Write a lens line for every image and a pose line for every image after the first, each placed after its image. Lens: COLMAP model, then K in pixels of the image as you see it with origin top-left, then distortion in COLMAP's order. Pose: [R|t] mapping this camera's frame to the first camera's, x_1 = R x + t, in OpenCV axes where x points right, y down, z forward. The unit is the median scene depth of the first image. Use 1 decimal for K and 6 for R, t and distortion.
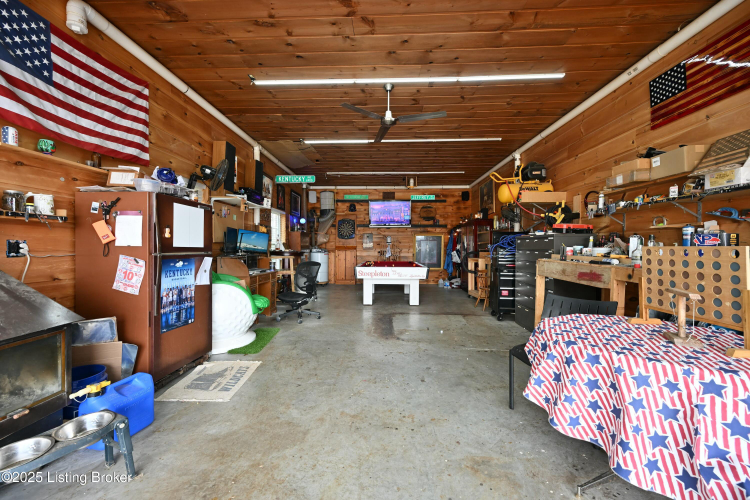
lens RADIAL K [[293.1, 0, 375.0], [0, 293.1, 249.8], [0, 0, 1]] dist [0.000730, 0.000650]
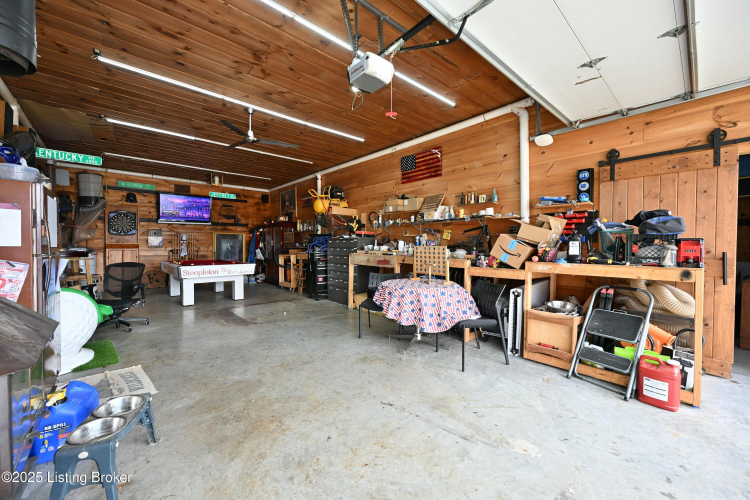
lens RADIAL K [[293.1, 0, 374.3], [0, 293.1, 248.7], [0, 0, 1]] dist [0.000730, 0.000650]
pose [[0.717402, -0.009197, 0.696599, -0.425614], [0.005602, 0.999957, 0.007432, -0.004392], [-0.696637, -0.001430, 0.717422, -0.195672]]
